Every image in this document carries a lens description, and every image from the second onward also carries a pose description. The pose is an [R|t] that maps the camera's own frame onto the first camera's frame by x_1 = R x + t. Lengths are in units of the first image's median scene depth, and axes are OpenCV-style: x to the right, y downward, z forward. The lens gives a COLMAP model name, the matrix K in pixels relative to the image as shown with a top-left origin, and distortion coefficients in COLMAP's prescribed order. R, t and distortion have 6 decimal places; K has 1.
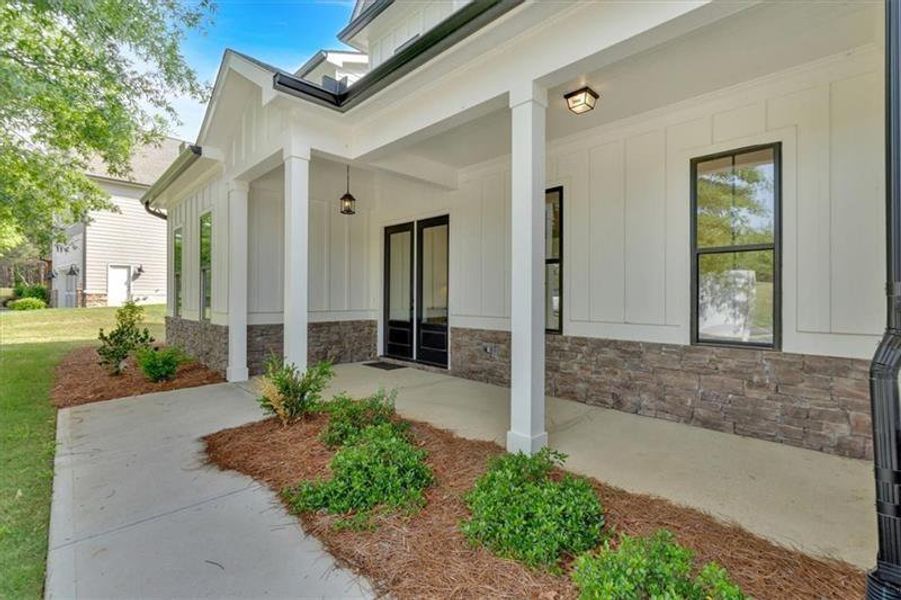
lens RADIAL K [[403.3, 0, 451.3], [0, 403.3, 298.2], [0, 0, 1]] dist [-0.012638, 0.001647]
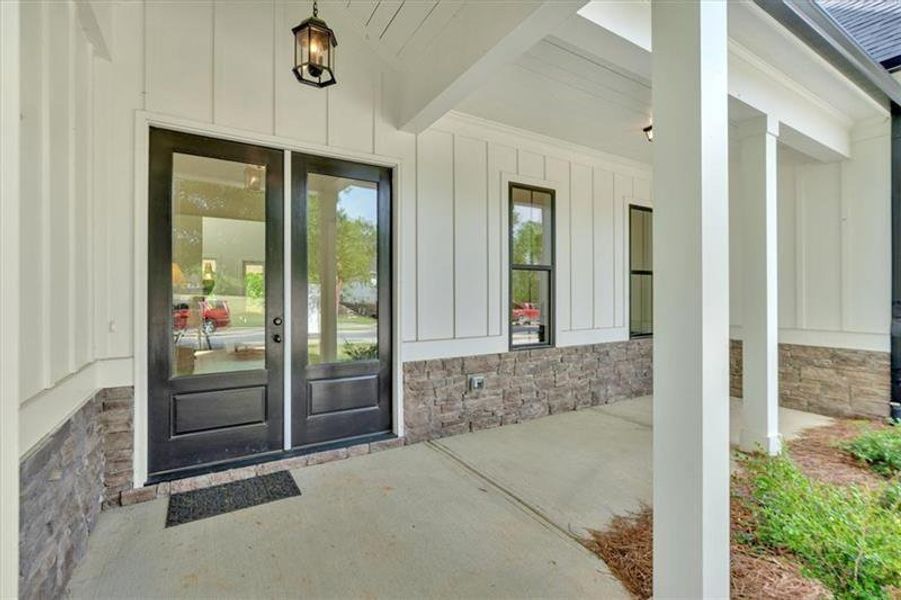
lens RADIAL K [[403.3, 0, 450.1], [0, 403.3, 294.0], [0, 0, 1]] dist [-0.012638, 0.001647]
pose [[0.243549, -0.003967, 0.969880, -0.566528], [0.005898, 0.999979, 0.002609, -0.030151], [-0.969871, 0.005085, 0.243567, 0.812951]]
